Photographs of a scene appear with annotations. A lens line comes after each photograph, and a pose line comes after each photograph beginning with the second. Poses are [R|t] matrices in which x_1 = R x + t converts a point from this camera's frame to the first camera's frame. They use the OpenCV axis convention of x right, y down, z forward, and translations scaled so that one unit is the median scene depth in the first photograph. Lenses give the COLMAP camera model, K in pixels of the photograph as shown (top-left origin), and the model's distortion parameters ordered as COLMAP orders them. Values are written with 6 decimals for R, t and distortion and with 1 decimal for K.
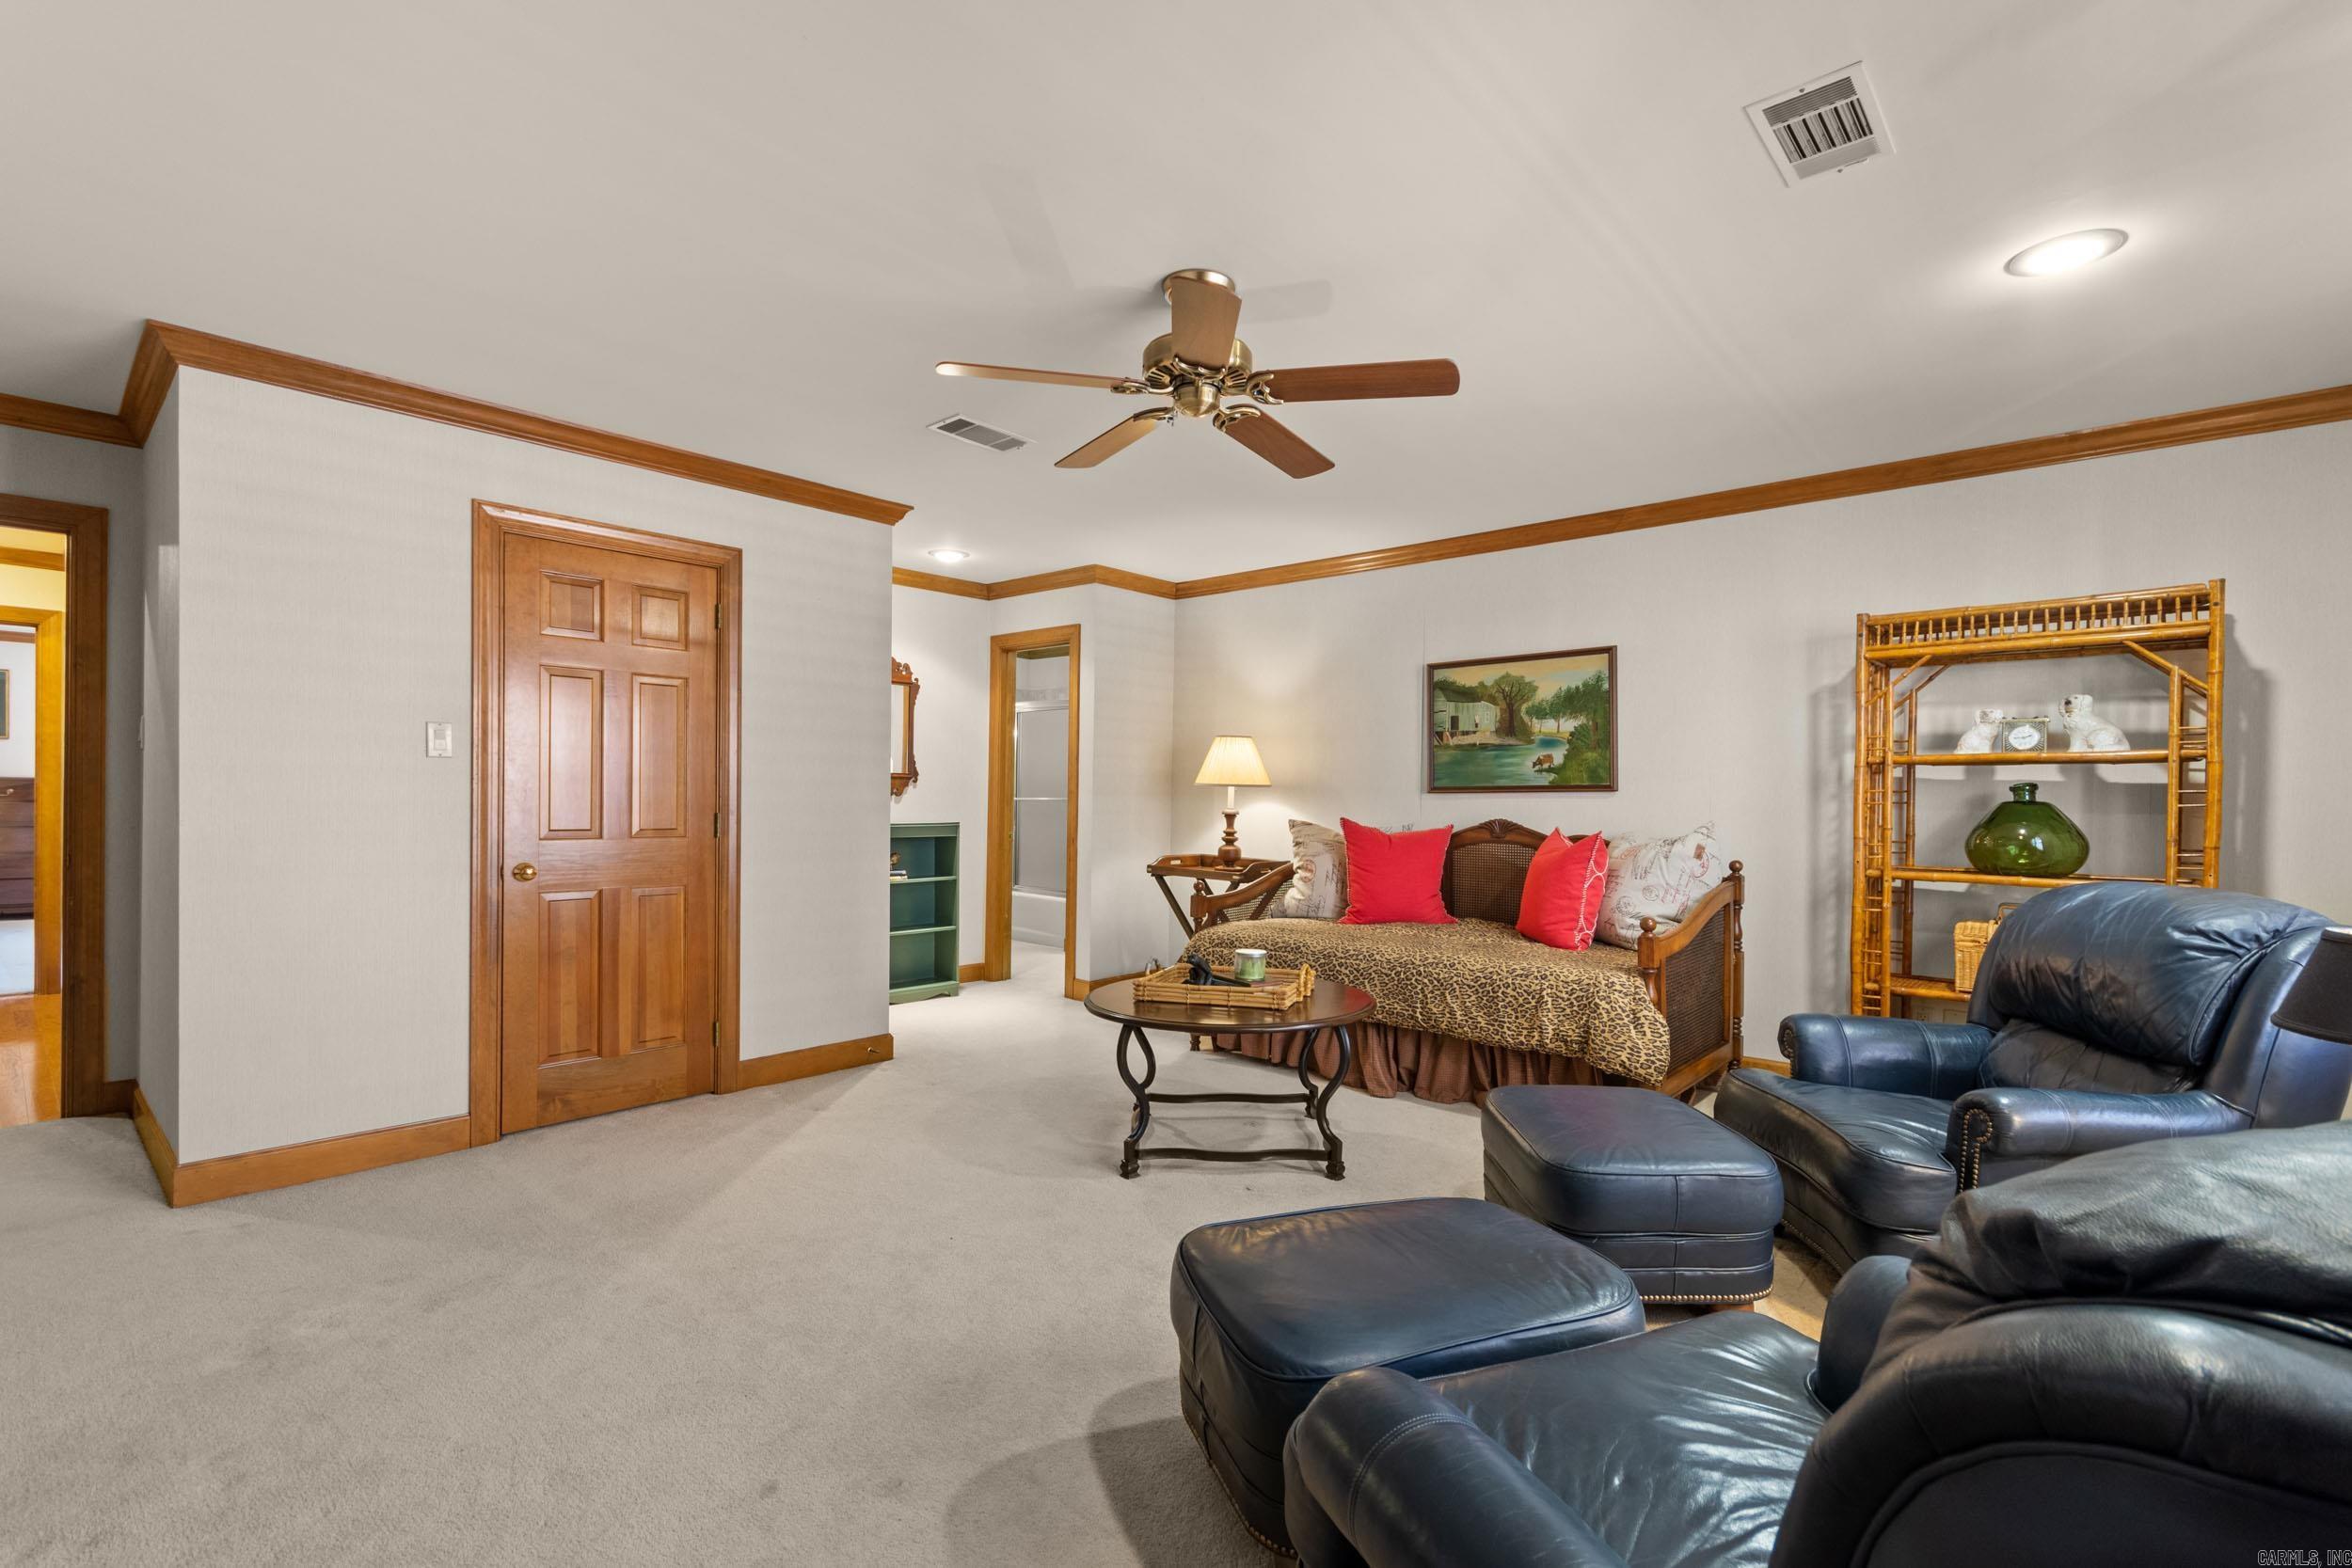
lens RADIAL K [[1072.8, 0, 1194.1], [0, 1072.8, 803.1], [0, 0, 1]] dist [0.001744, 0.000106]
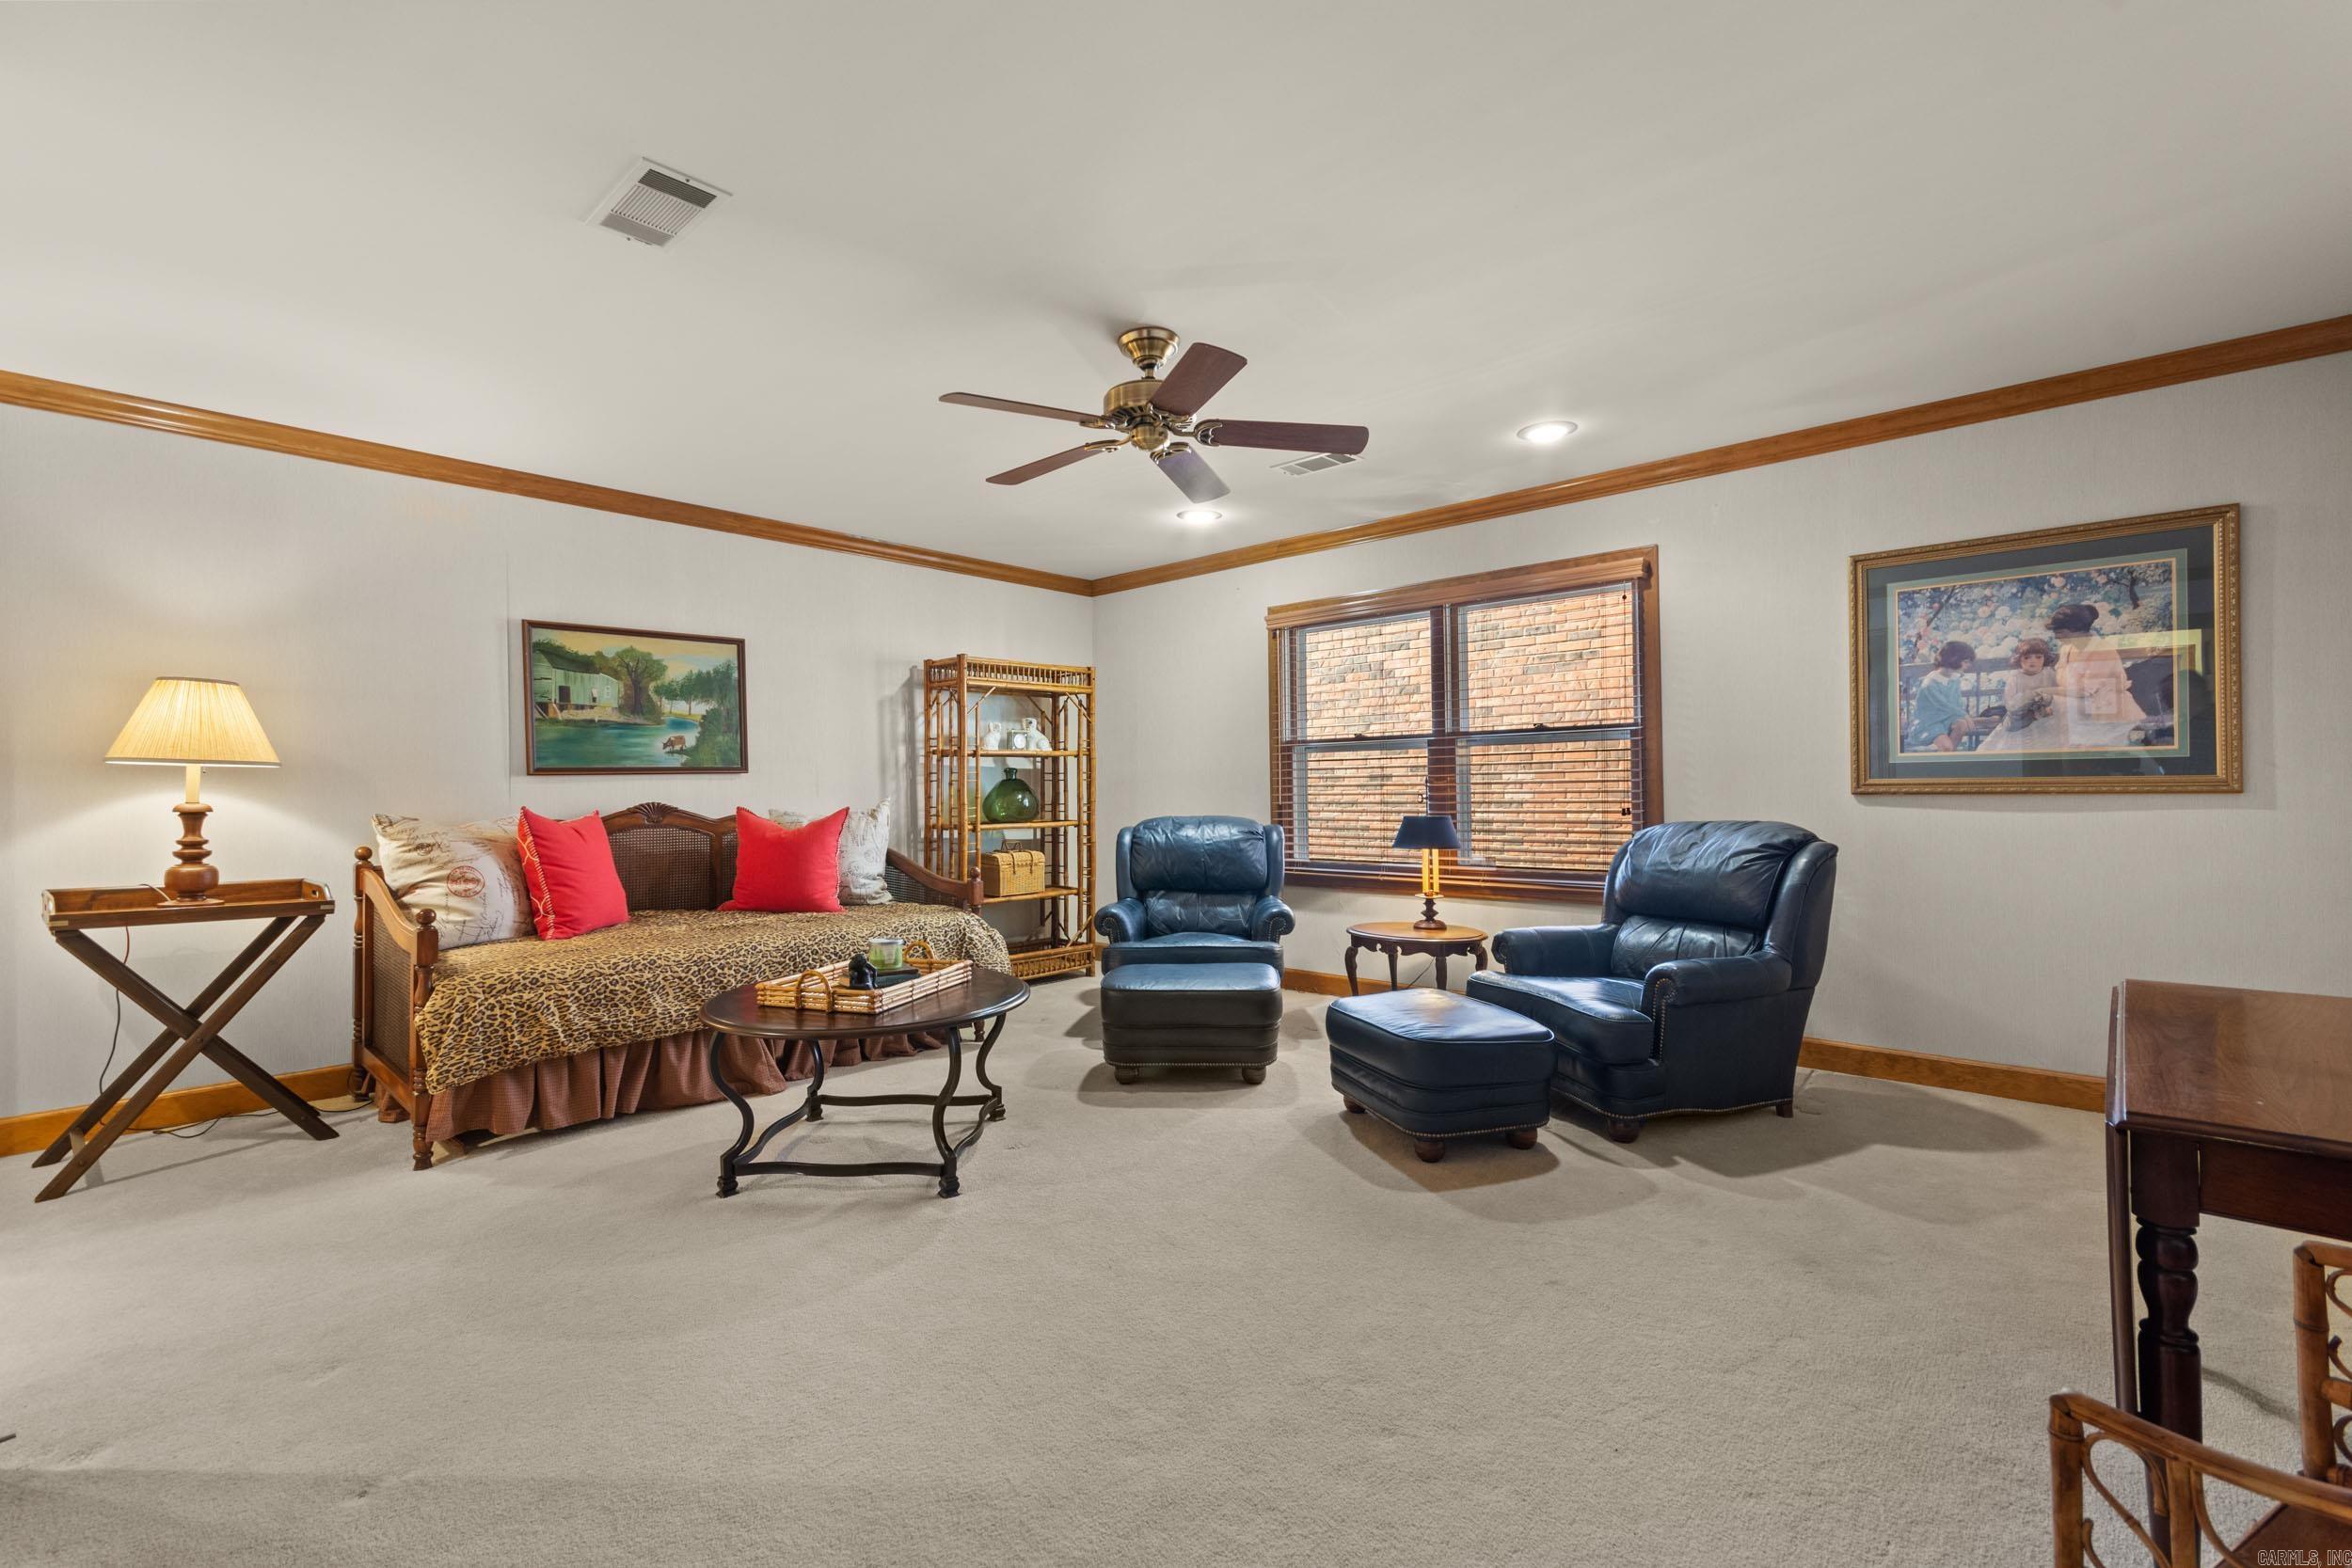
lens RADIAL K [[1034.0, 0, 1167.5], [0, 1034.0, 775.1], [0, 0, 1]] dist [0.000974, 0.000258]
pose [[0.018951, 0.001479, 0.999819, -0.615674], [0.014991, 0.999886, -0.001763, -0.000765], [-0.999708, 0.015022, 0.018927, 0.528406]]
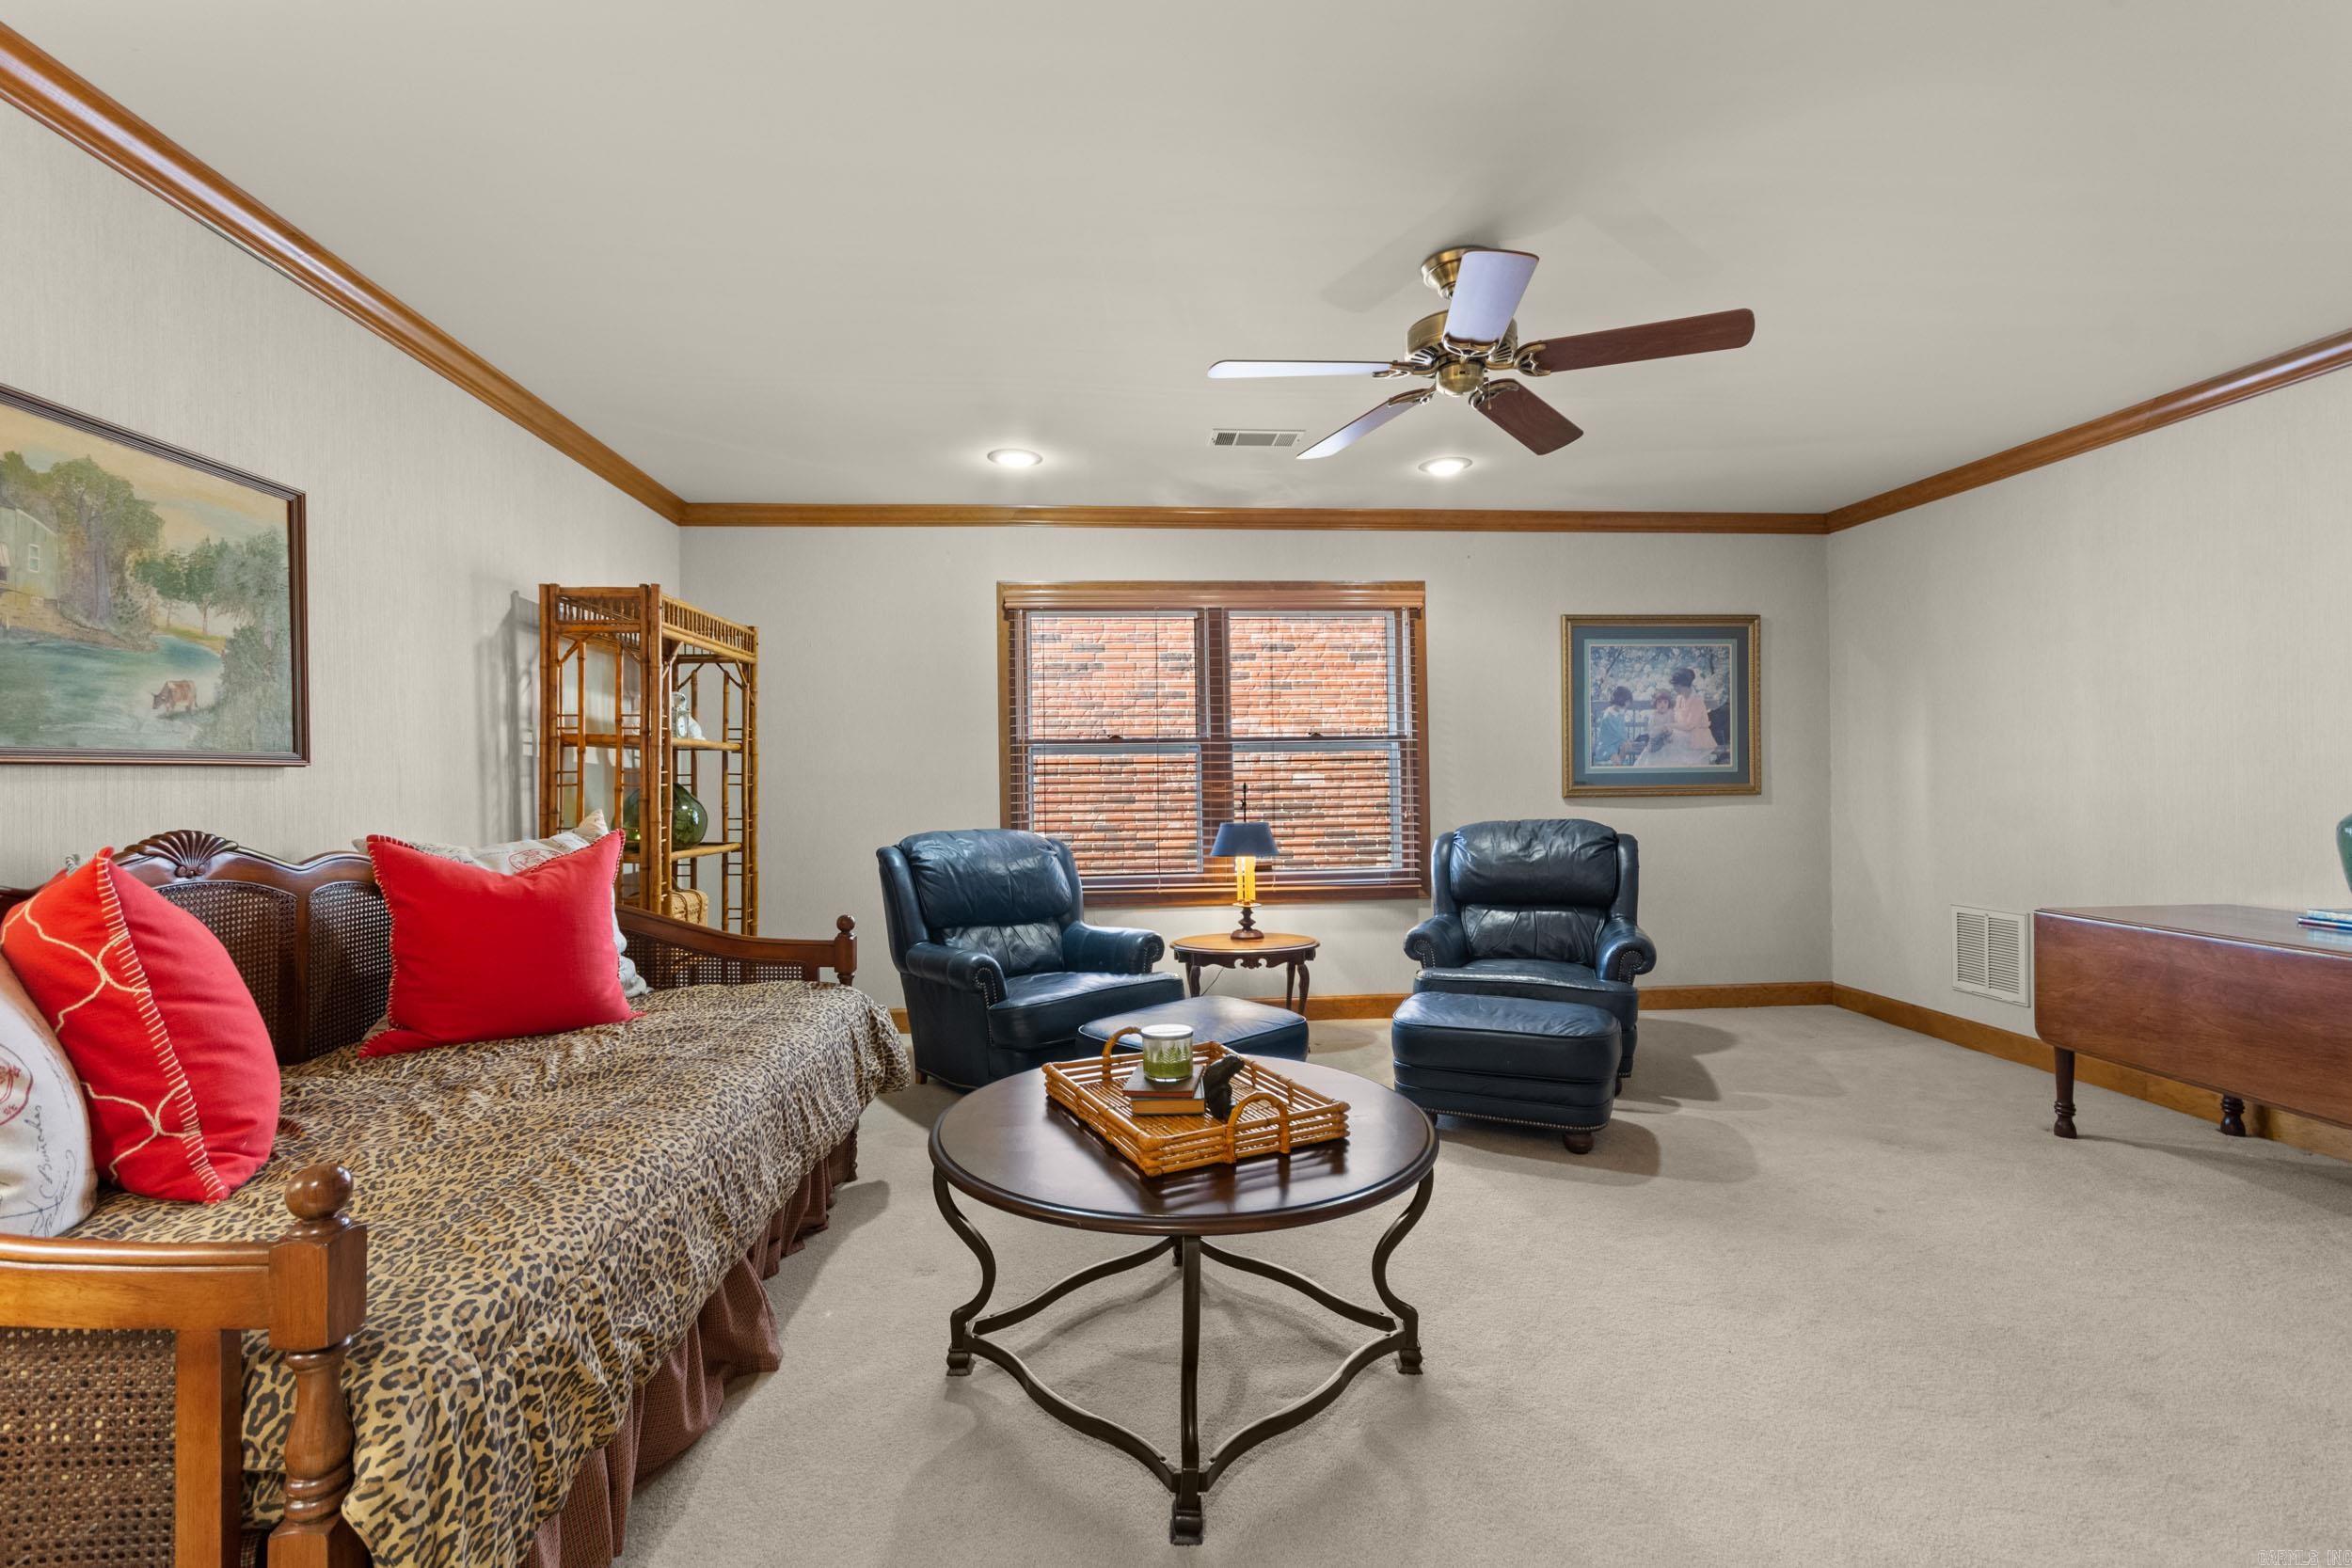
lens RADIAL K [[1034.0, 0, 1184.2], [0, 1034.0, 766.7], [0, 0, 1]] dist [0.000974, 0.000258]
pose [[-0.722538, 0.012903, 0.691211, -0.261041], [0.007640, 0.999914, -0.010680, -0.002002], [-0.691289, -0.002436, -0.722574, 1.018796]]
